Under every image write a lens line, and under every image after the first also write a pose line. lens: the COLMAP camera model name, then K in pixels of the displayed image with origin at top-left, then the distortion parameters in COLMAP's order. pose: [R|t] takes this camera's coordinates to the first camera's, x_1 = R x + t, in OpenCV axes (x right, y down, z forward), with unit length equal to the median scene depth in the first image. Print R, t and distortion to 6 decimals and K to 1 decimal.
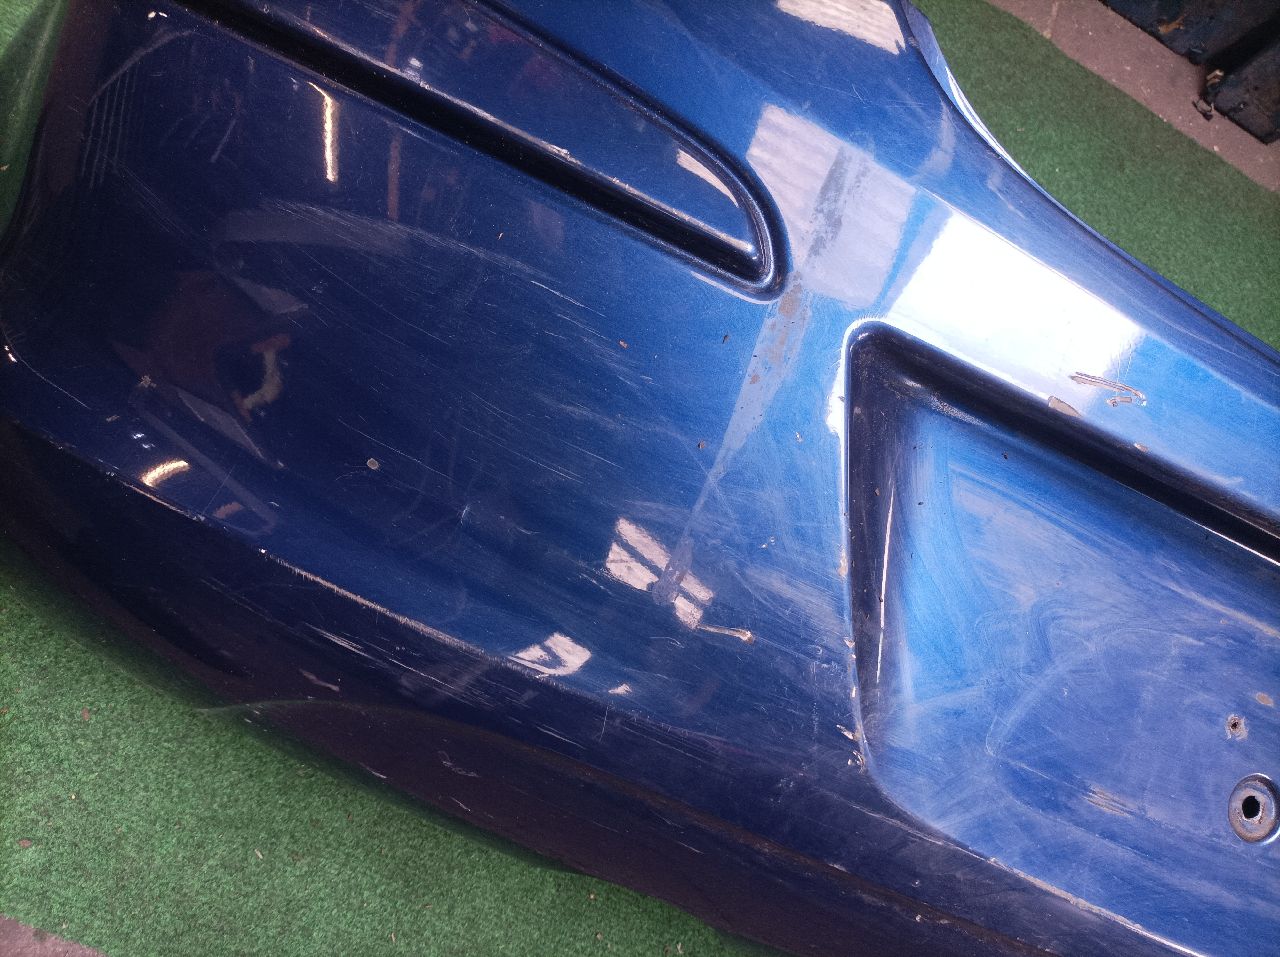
lens RADIAL K [[961.7, 0, 640.0], [0, 961.7, 478.5], [0, 0, 1]] dist [-0.002603, -0.001497]
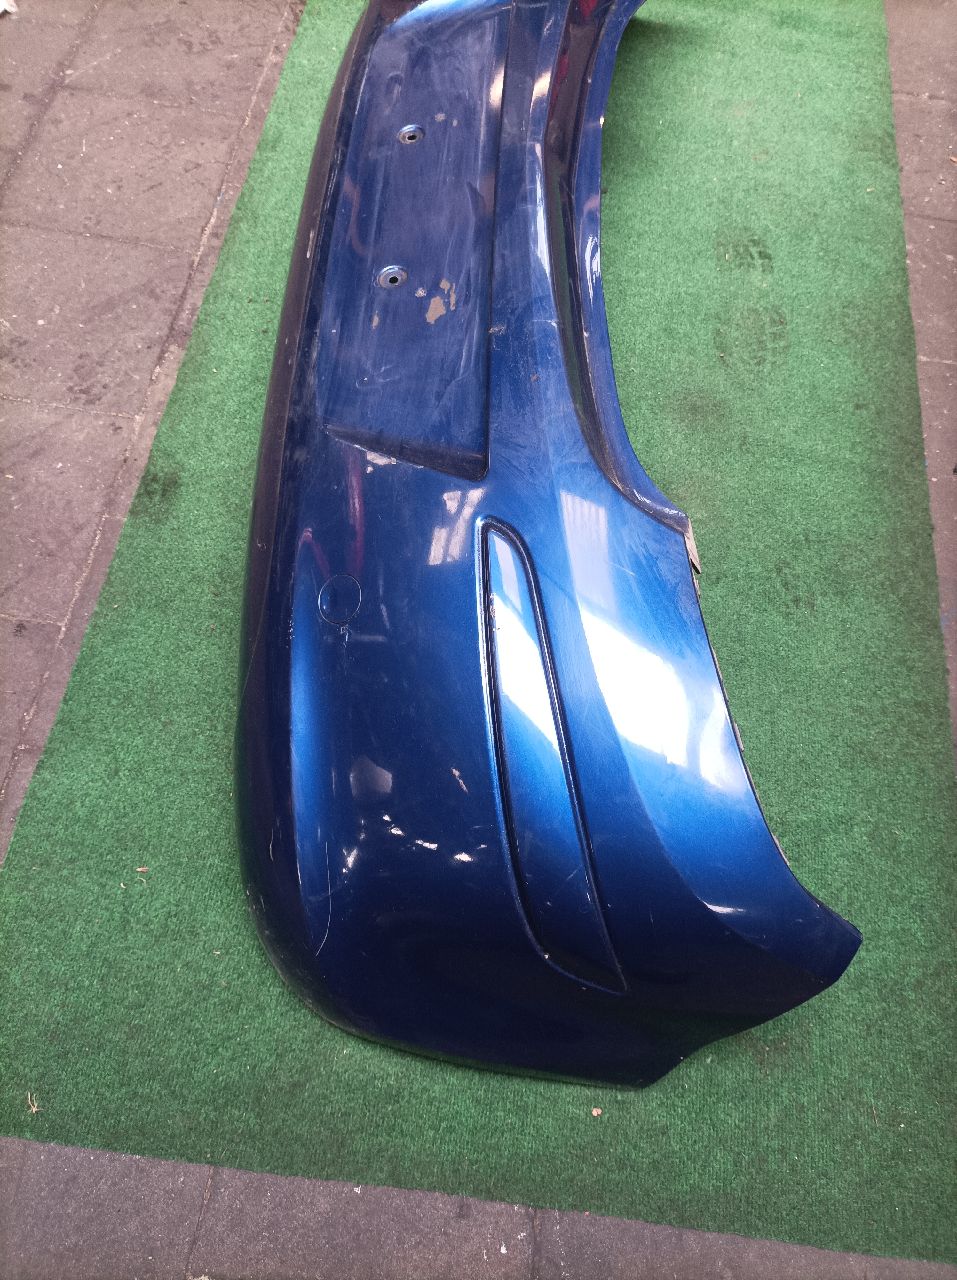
lens RADIAL K [[961.7, 0, 478.5], [0, 961.7, 640.0], [0, 0, 1]] dist [-0.002603, -0.001497]
pose [[0.285889, 0.701990, -0.652286, 2.602888], [-0.922405, 0.386062, 0.011200, 0.537344], [0.259685, 0.598470, 0.757890, -0.028482]]
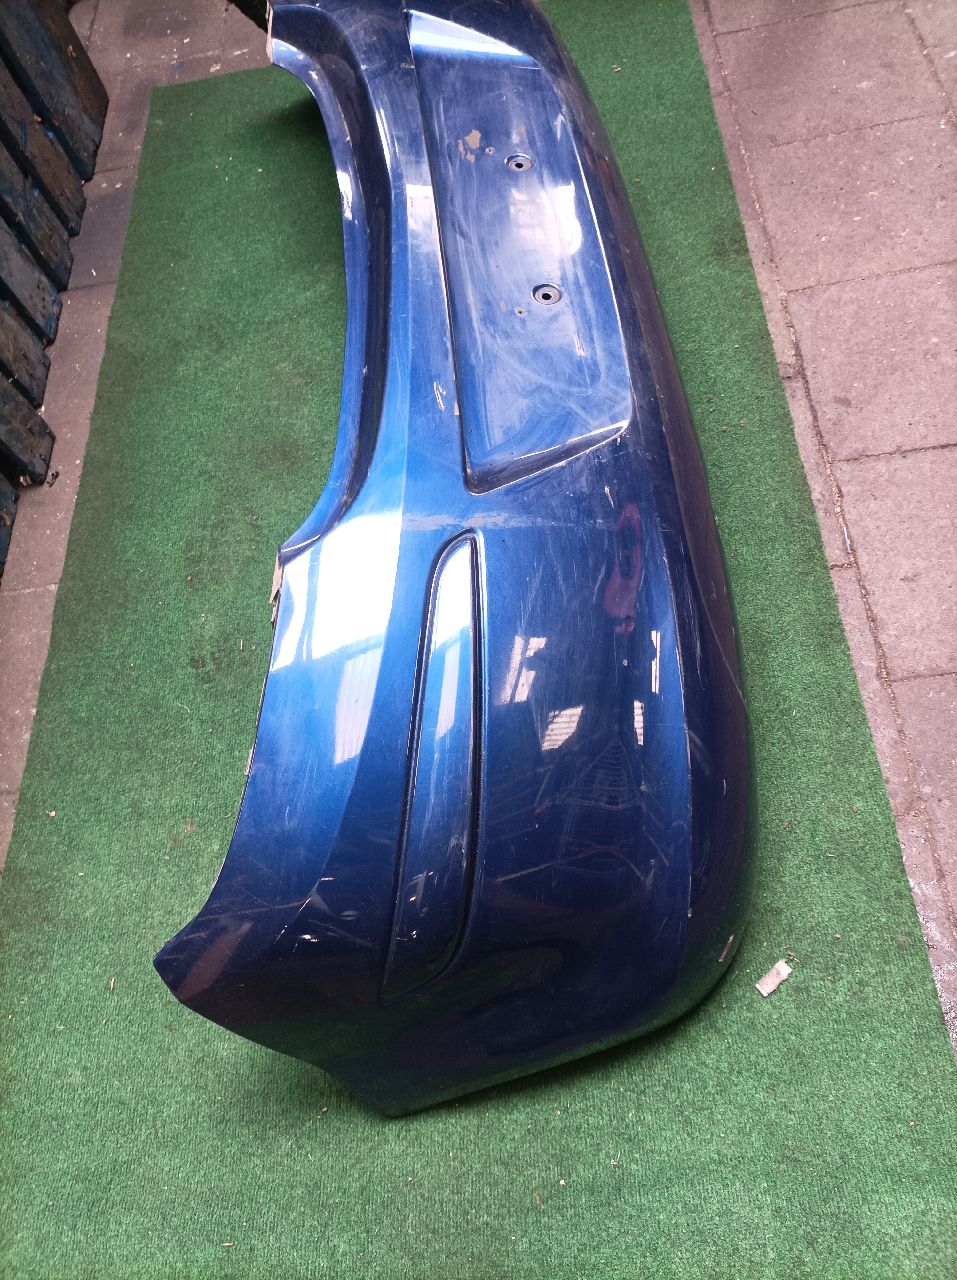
lens RADIAL K [[946.2, 0, 478.5], [0, 946.2, 640.0], [0, 0, 1]] dist [0.000382, -0.000759]
pose [[-0.465058, -0.863851, 0.193606, -0.351291], [0.865458, -0.397620, 0.304764, -0.662447], [-0.186289, 0.309291, 0.932543, -0.667138]]
